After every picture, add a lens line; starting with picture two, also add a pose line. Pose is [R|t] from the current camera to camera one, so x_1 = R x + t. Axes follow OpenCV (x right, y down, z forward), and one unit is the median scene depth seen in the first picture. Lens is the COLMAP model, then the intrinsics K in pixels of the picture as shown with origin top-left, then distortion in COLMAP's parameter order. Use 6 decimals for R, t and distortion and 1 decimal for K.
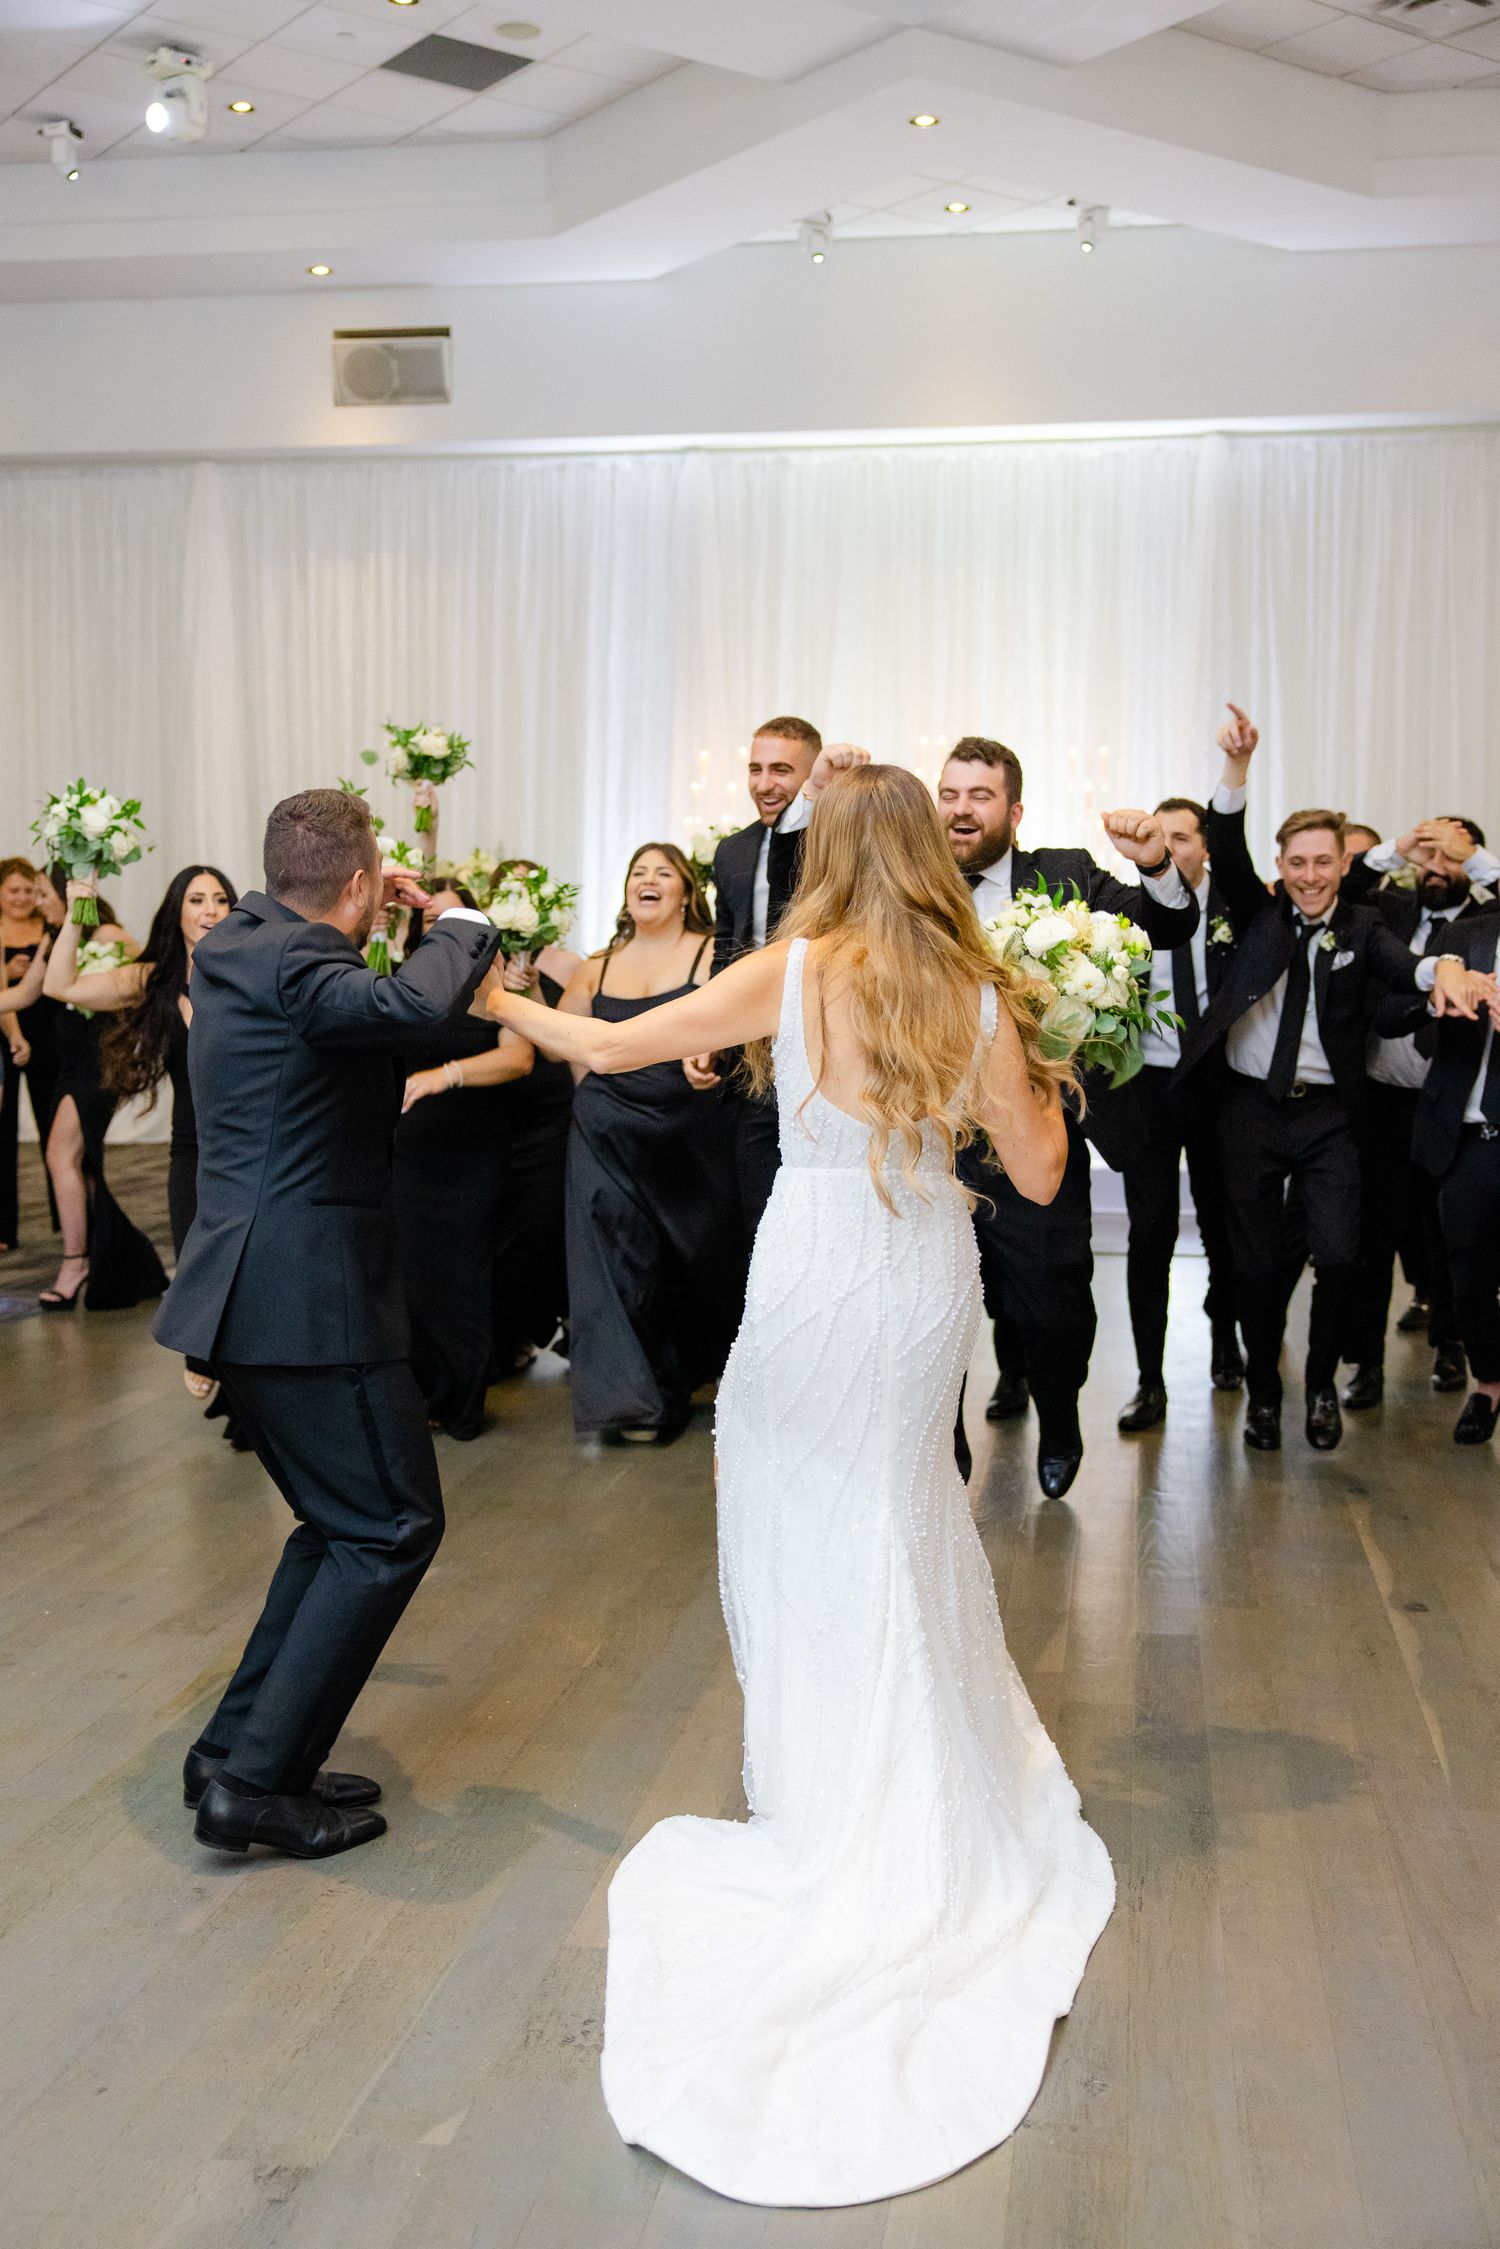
lens RADIAL K [[2394.2, 0, 719.5], [0, 2394.2, 1118.2], [0, 0, 1]] dist [0.028157, 0.000000]
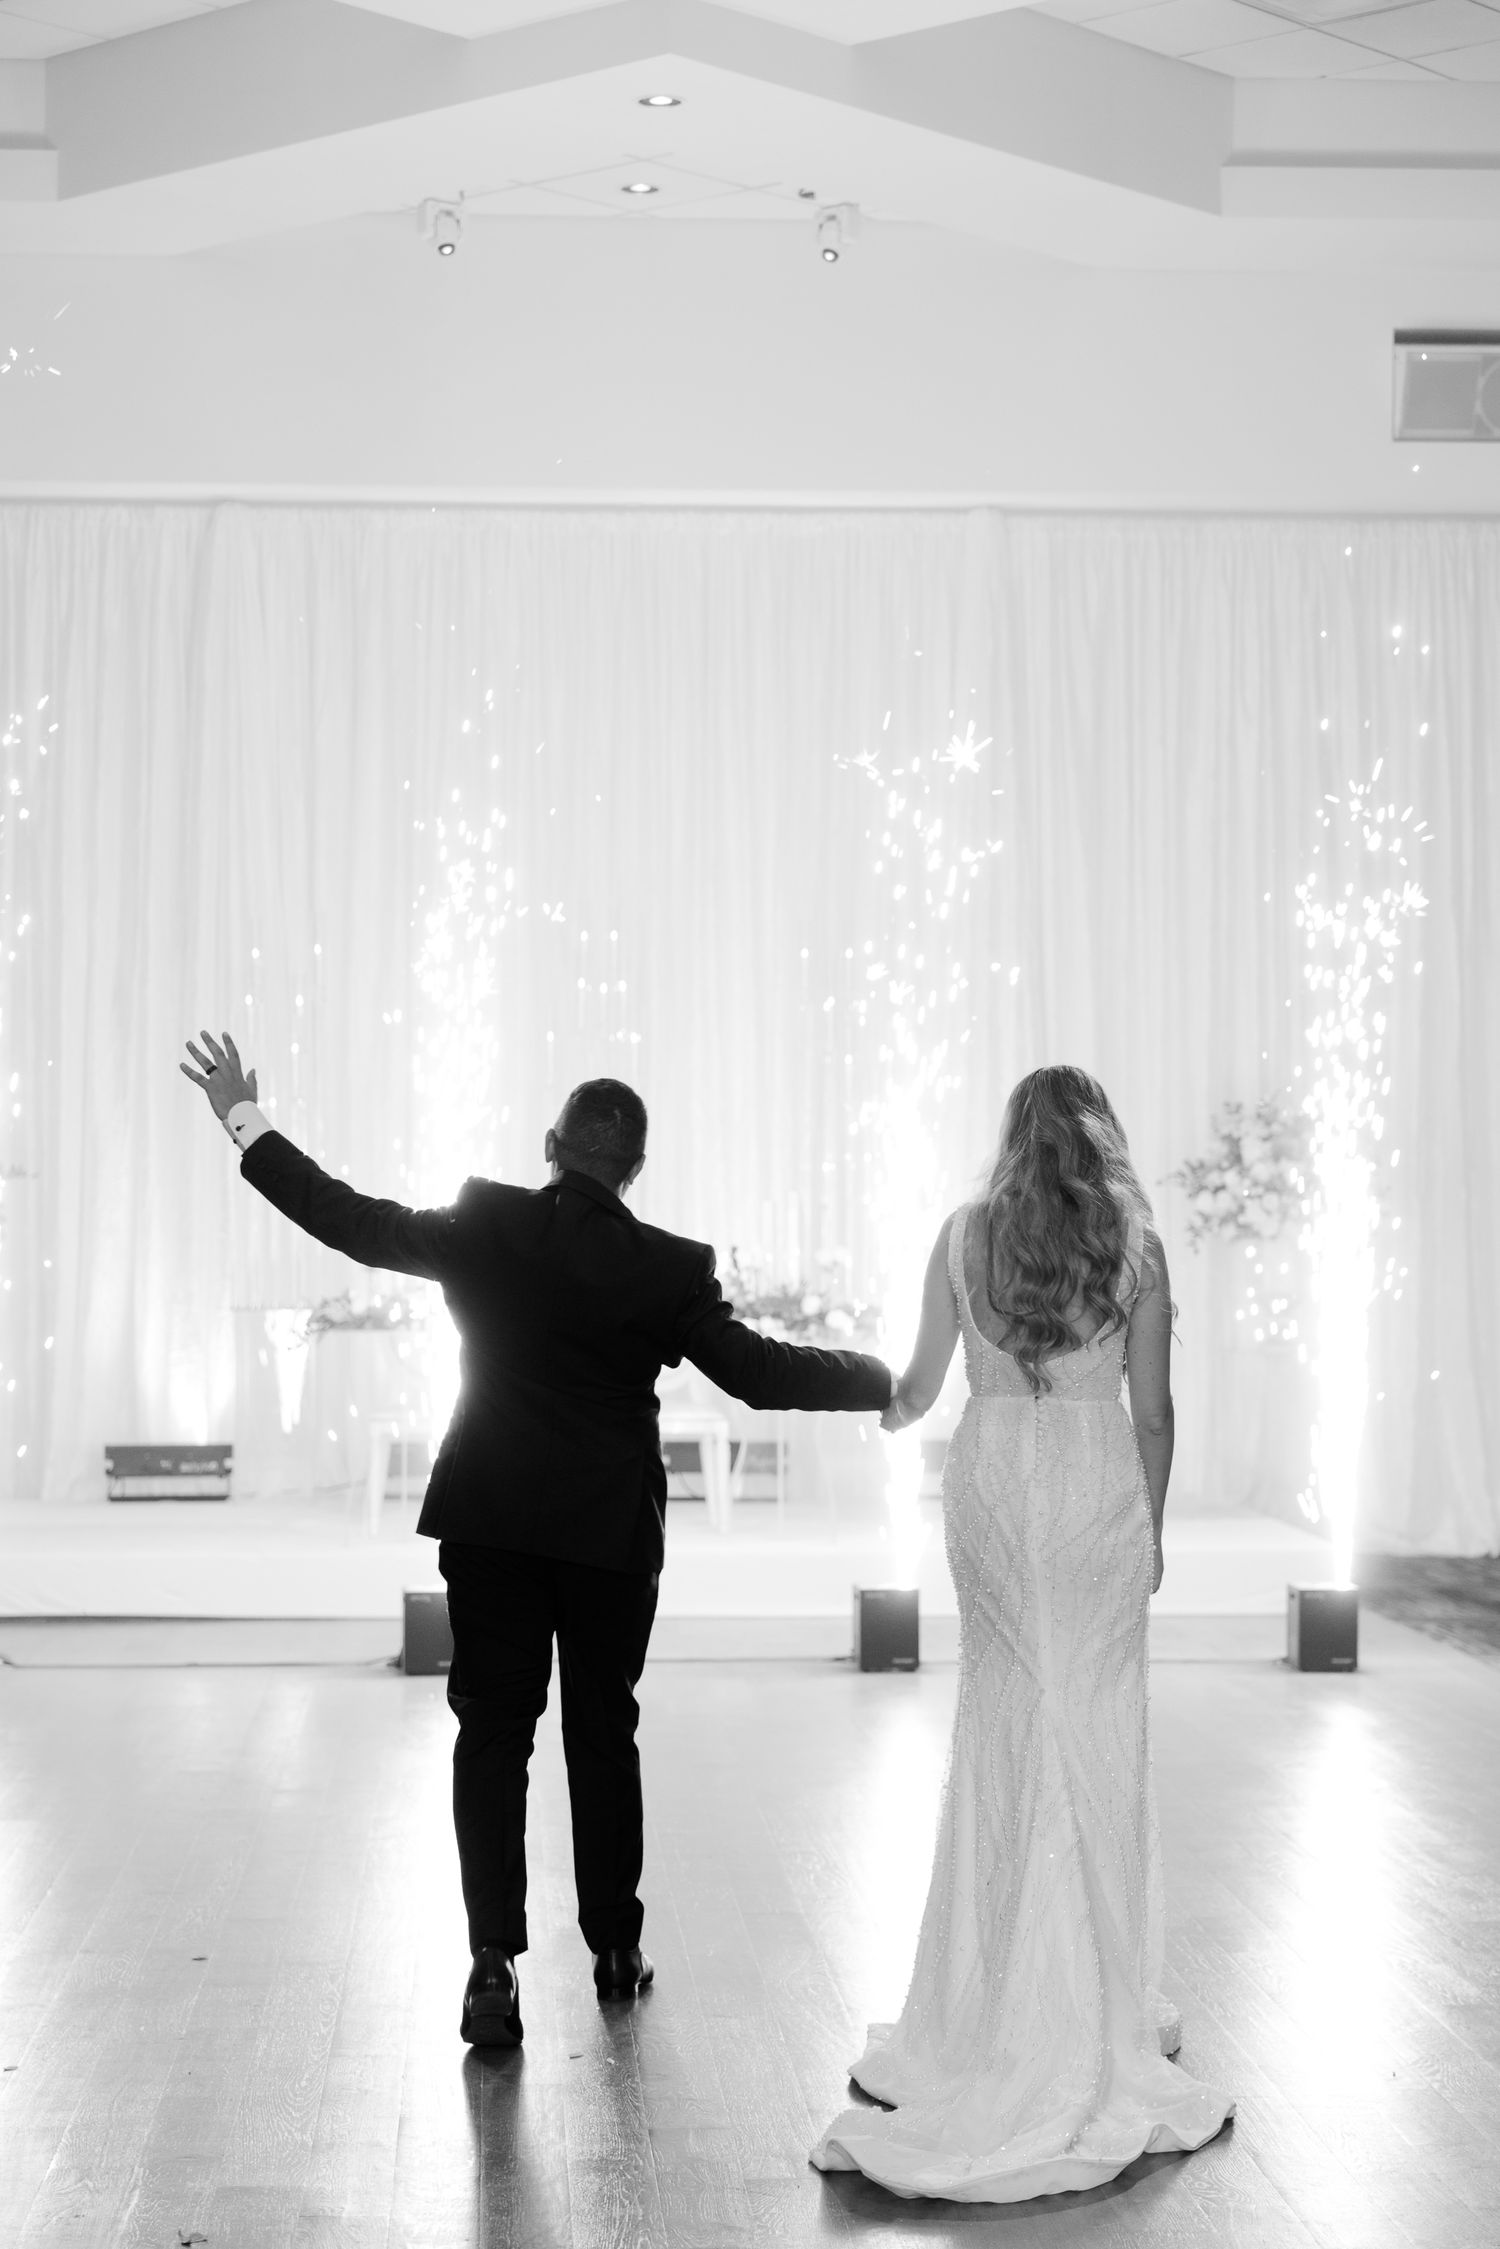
lens RADIAL K [[4310.9, 0, 713.1], [0, 4310.9, 1139.1], [0, 0, 1]] dist [0.060608, 0.000000]
pose [[0.976536, 0.001230, 0.215349, -0.141368], [0.020164, 0.995068, -0.097121, 0.018959], [-0.214406, 0.099185, 0.971696, -0.188882]]
